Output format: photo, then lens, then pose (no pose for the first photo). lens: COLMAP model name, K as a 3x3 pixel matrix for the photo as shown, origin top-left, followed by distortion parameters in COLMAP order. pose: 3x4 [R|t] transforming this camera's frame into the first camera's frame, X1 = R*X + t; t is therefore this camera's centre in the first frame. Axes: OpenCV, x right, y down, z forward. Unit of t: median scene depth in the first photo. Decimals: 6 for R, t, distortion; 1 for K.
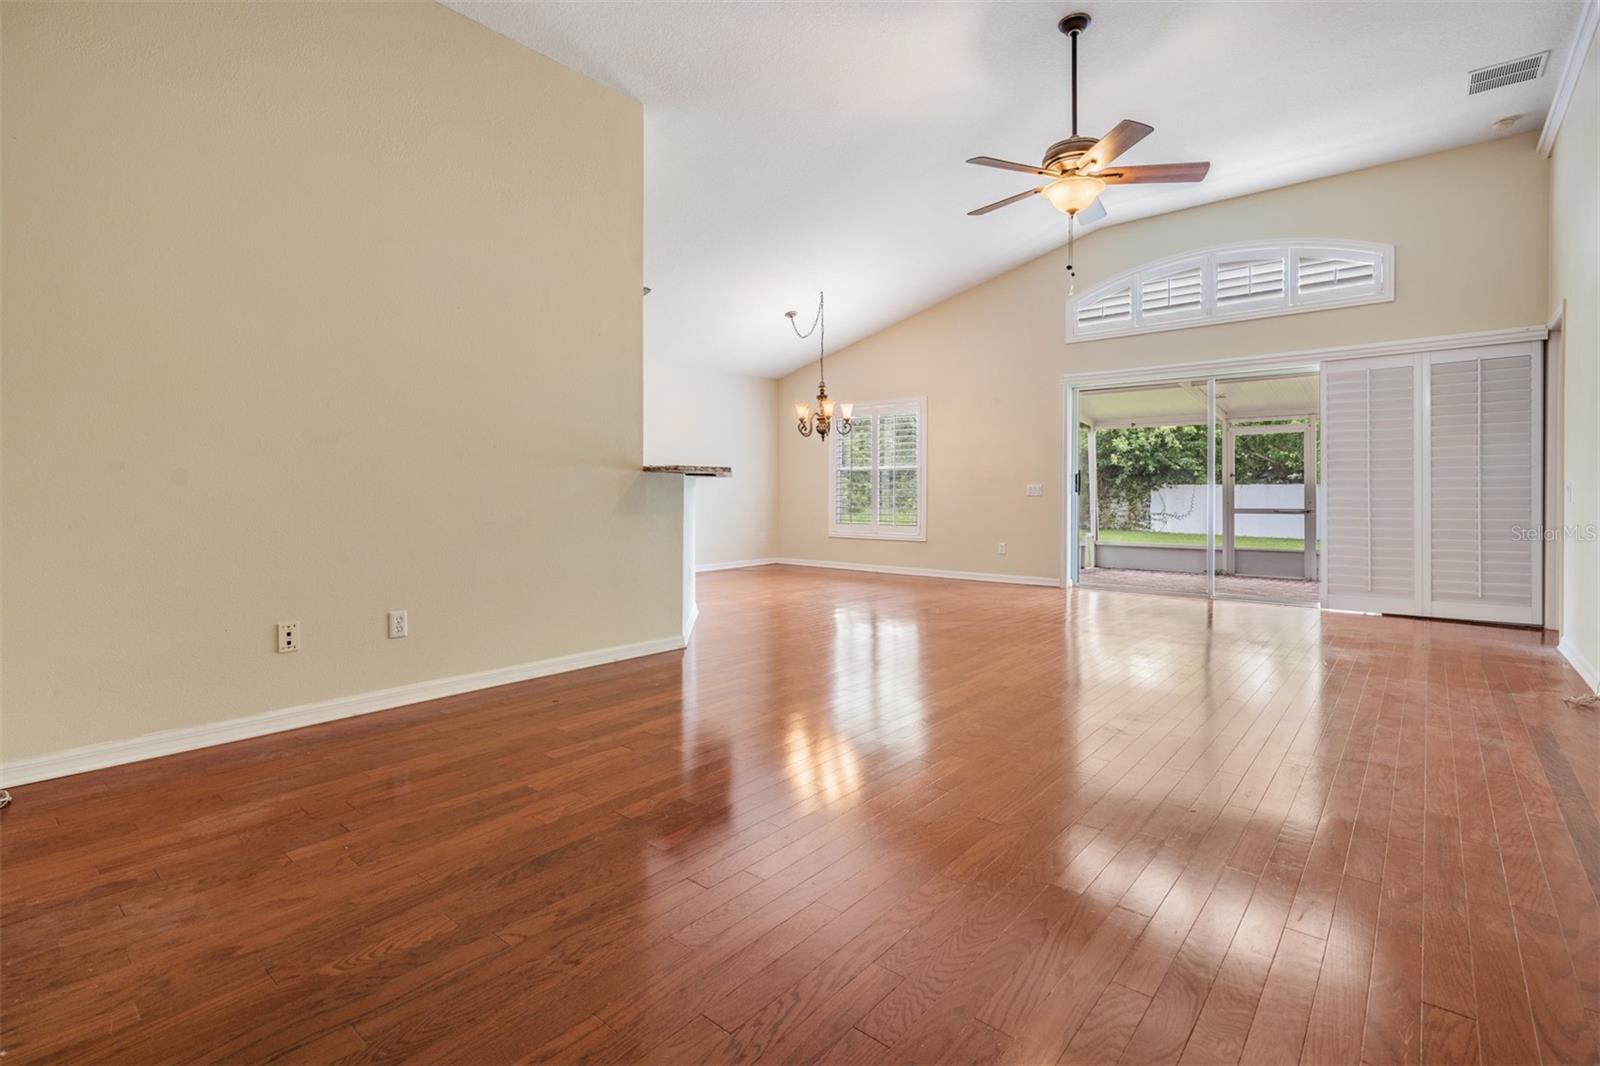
lens RADIAL K [[719.1, 0, 802.9], [0, 719.1, 518.2], [0, 0, 1]] dist [0.001109, -0.001503]
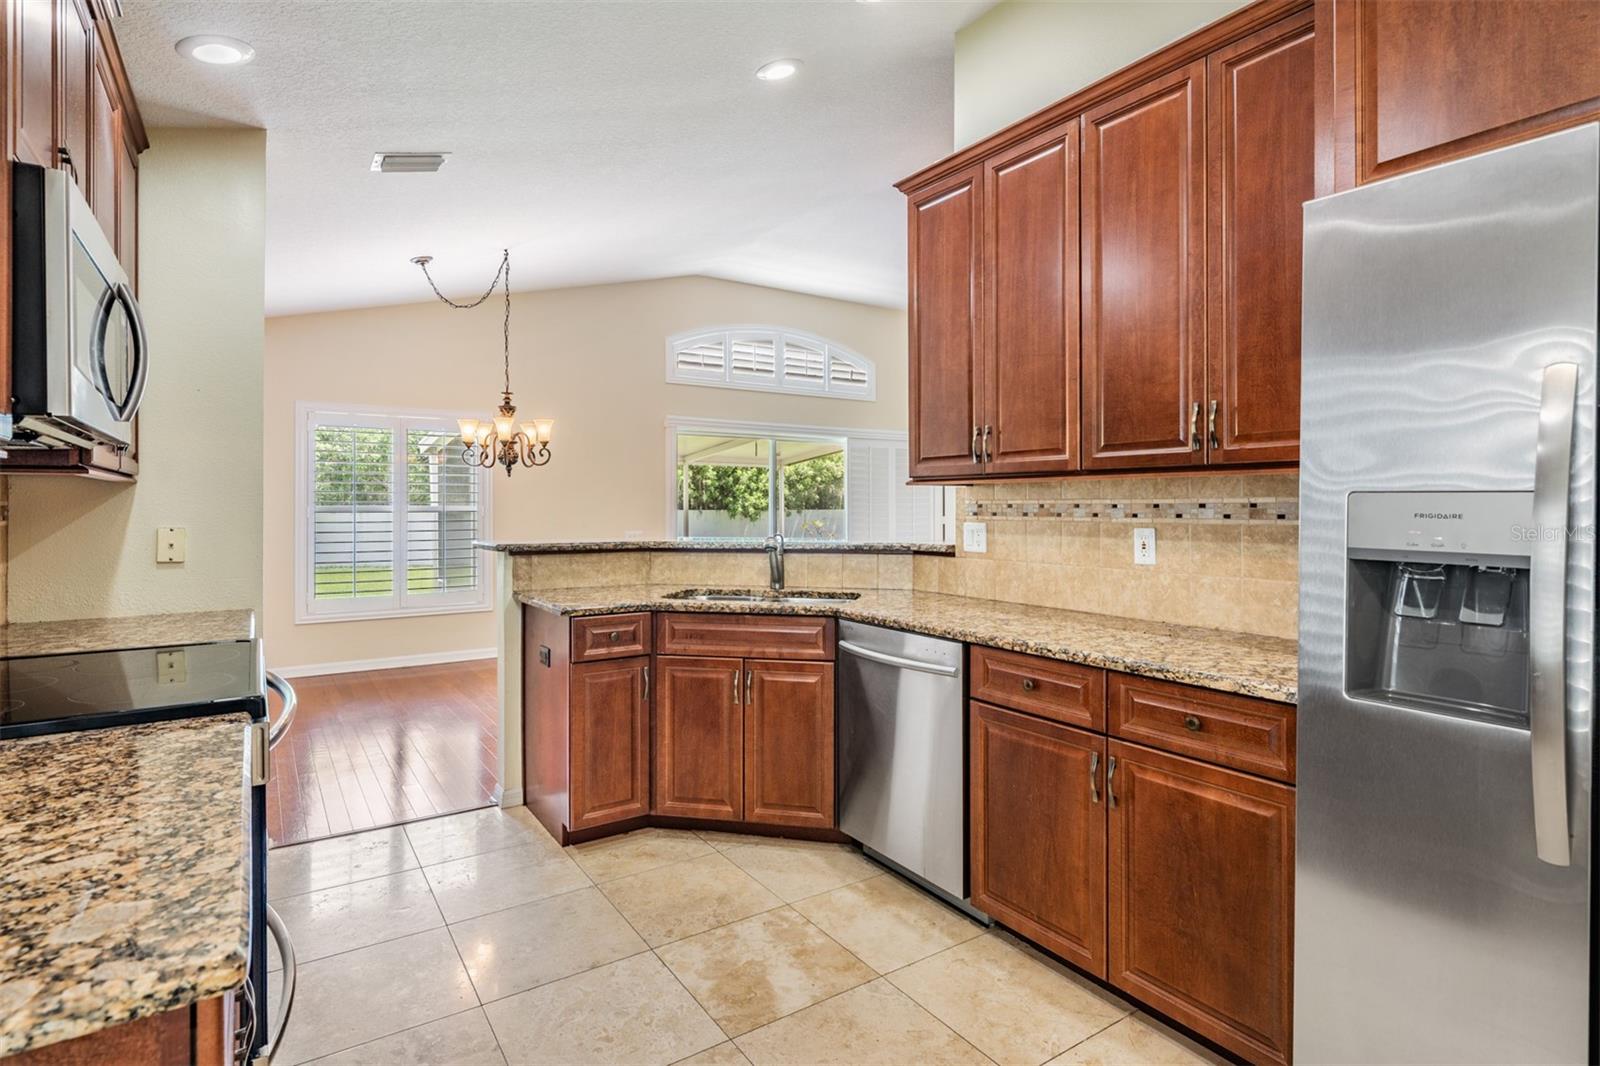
lens RADIAL K [[814.1, 0, 800.5], [0, 814.1, 509.6], [0, 0, 1]] dist [0.001648, 0.000225]
pose [[0.273722, -0.007297, 0.961781, -0.632539], [0.027377, 0.999625, -0.000208, -0.070040], [-0.961419, 0.026388, 0.273819, 0.549694]]
